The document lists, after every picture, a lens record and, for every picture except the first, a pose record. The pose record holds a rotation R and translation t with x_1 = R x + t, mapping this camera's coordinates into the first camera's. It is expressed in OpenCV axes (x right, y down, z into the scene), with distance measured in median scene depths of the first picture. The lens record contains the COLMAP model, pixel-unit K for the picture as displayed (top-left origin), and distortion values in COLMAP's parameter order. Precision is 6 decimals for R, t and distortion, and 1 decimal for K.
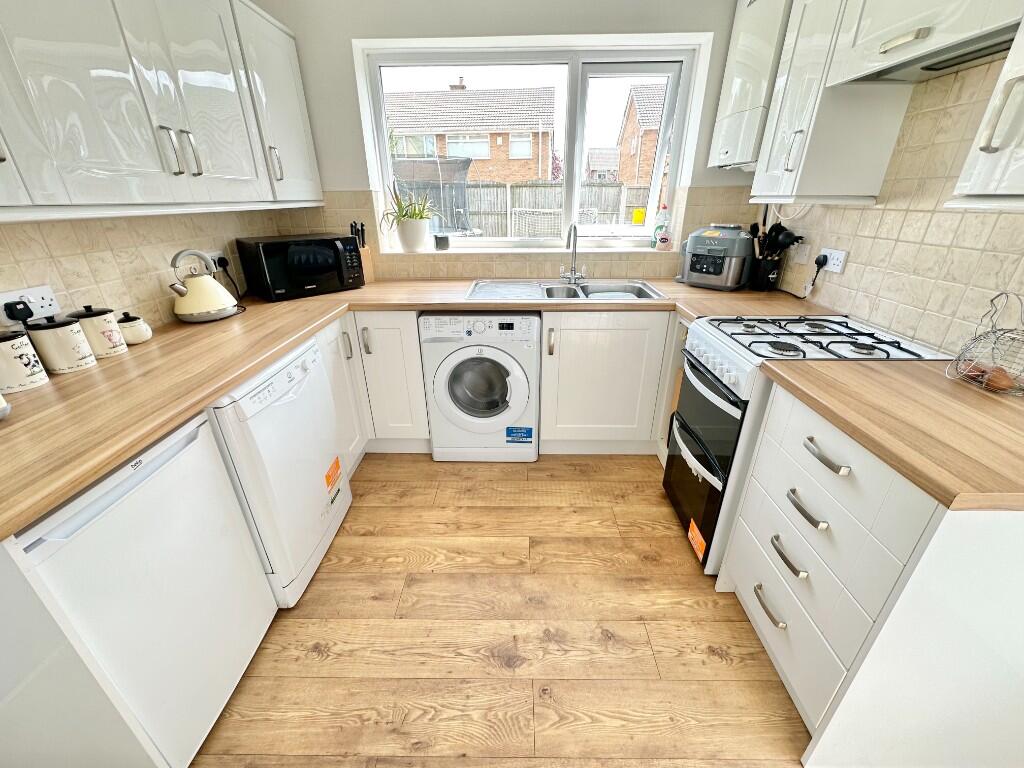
lens RADIAL K [[409.0, 0, 513.4], [0, 409.0, 383.1], [0, 0, 1]] dist [-0.002249, 0.000225]
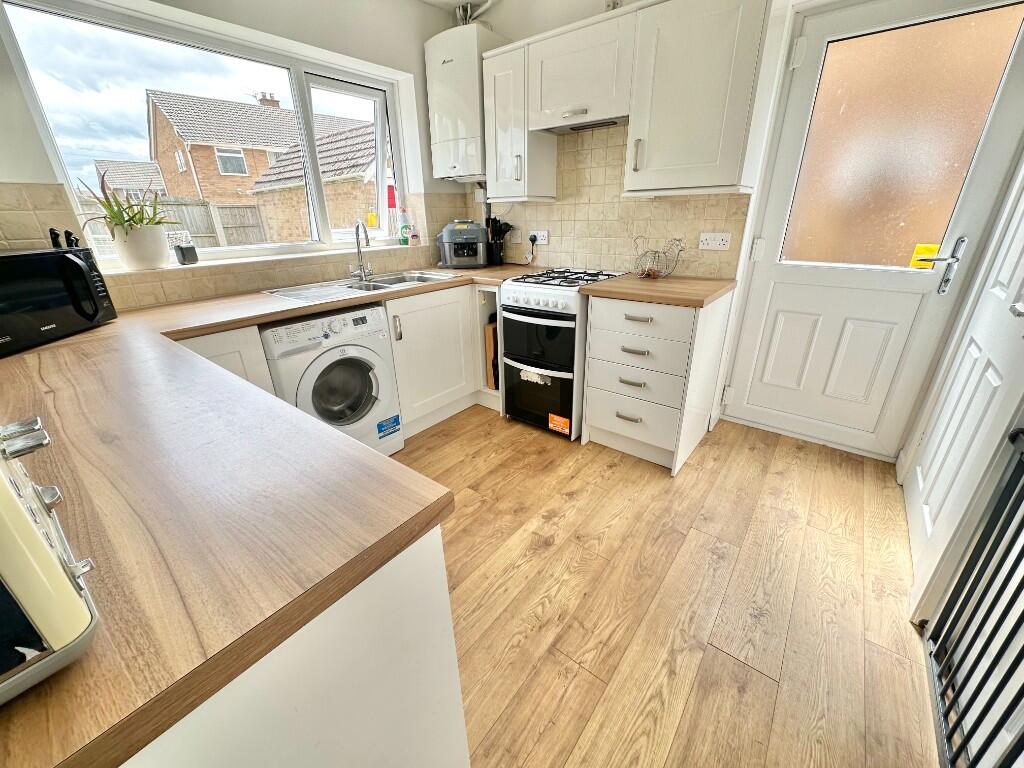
lens RADIAL K [[409.0, 0, 514.0], [0, 409.0, 382.7], [0, 0, 1]] dist [-0.002249, 0.000225]
pose [[0.607707, -0.307705, 0.732127, -0.632063], [0.343116, 0.933135, 0.107381, 0.027971], [-0.716214, 0.185948, 0.672652, 0.087183]]
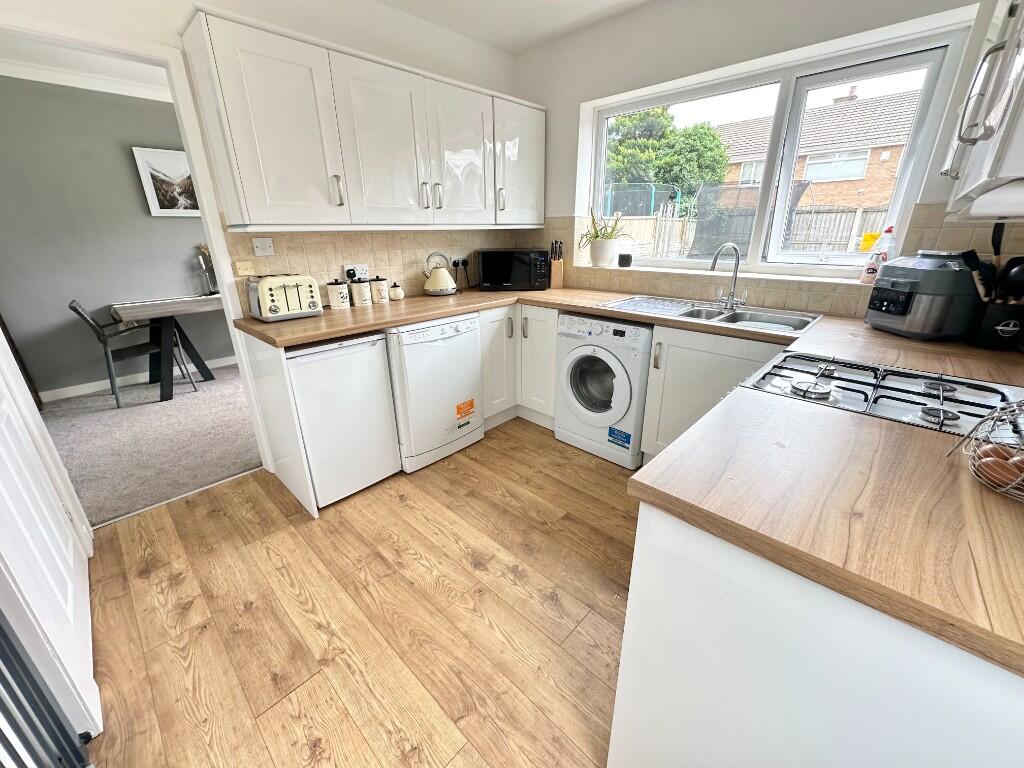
lens RADIAL K [[409.0, 0, 512.5], [0, 409.0, 383.5], [0, 0, 1]] dist [-0.002249, 0.000225]
pose [[0.732077, 0.241557, -0.636956, 0.565407], [-0.278514, 0.959435, 0.043747, 0.027647], [0.621686, 0.145375, 0.769658, -0.016870]]
